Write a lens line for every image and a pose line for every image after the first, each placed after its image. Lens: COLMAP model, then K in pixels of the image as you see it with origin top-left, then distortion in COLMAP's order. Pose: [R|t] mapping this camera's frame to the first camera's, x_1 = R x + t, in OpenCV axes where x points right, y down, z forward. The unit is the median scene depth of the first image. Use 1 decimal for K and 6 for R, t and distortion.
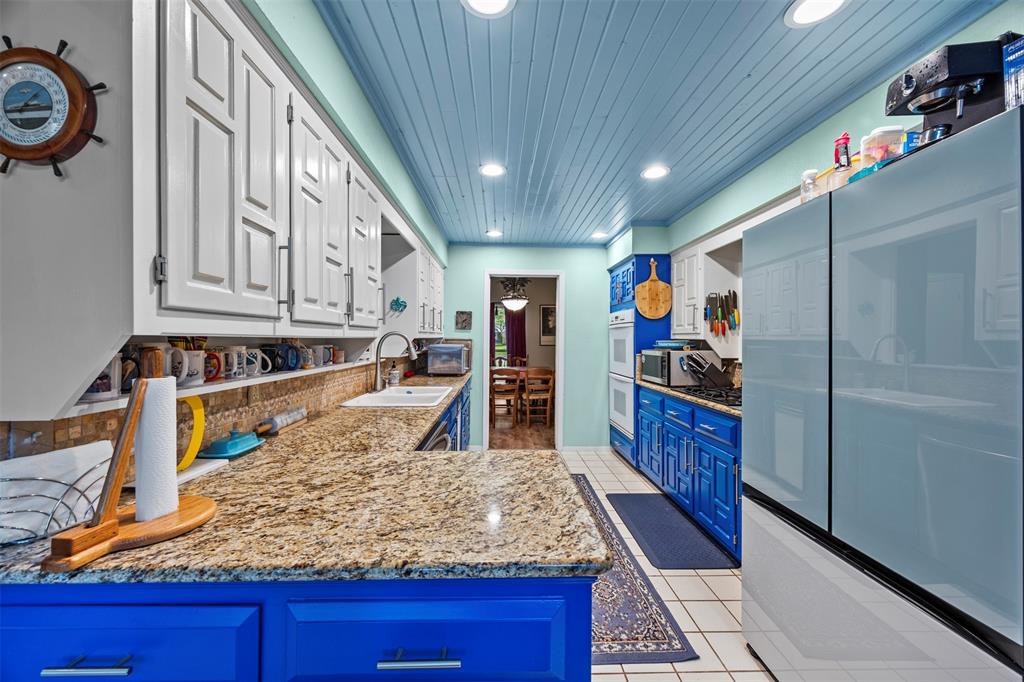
lens RADIAL K [[394.5, 0, 509.0], [0, 394.5, 340.0], [0, 0, 1]] dist [-0.001478, -0.000251]
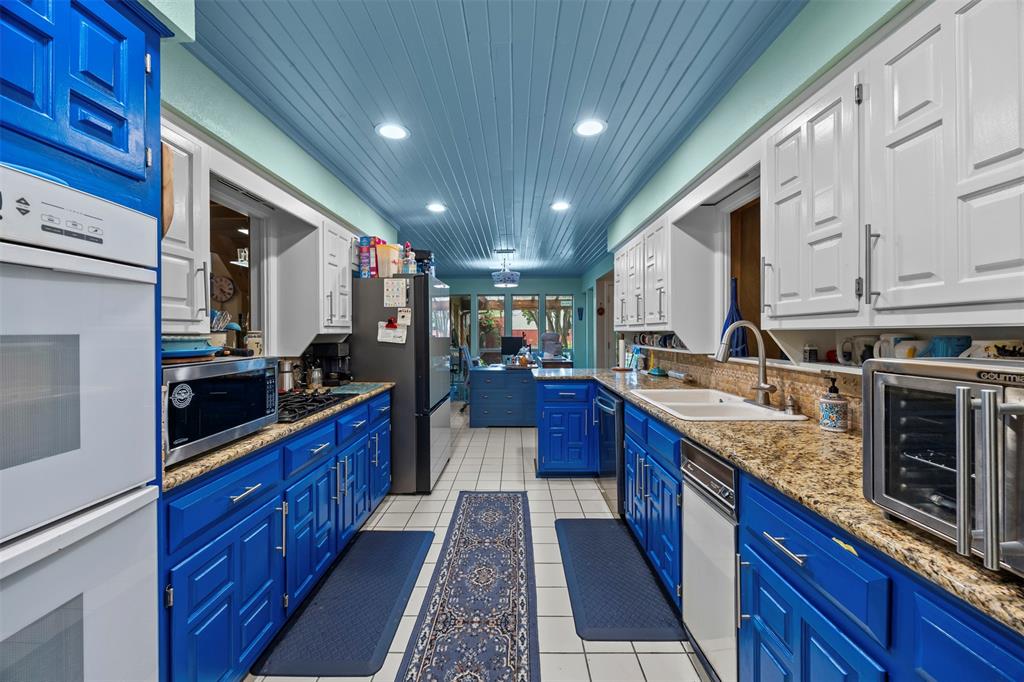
lens RADIAL K [[394.5, 0, 510.5], [0, 394.5, 333.4], [0, 0, 1]] dist [-0.001478, -0.000251]
pose [[-0.999297, 0.007679, 0.036706, 0.105206], [0.007897, 0.999952, 0.005823, -0.002387], [-0.036660, 0.006109, -0.999309, 2.115143]]
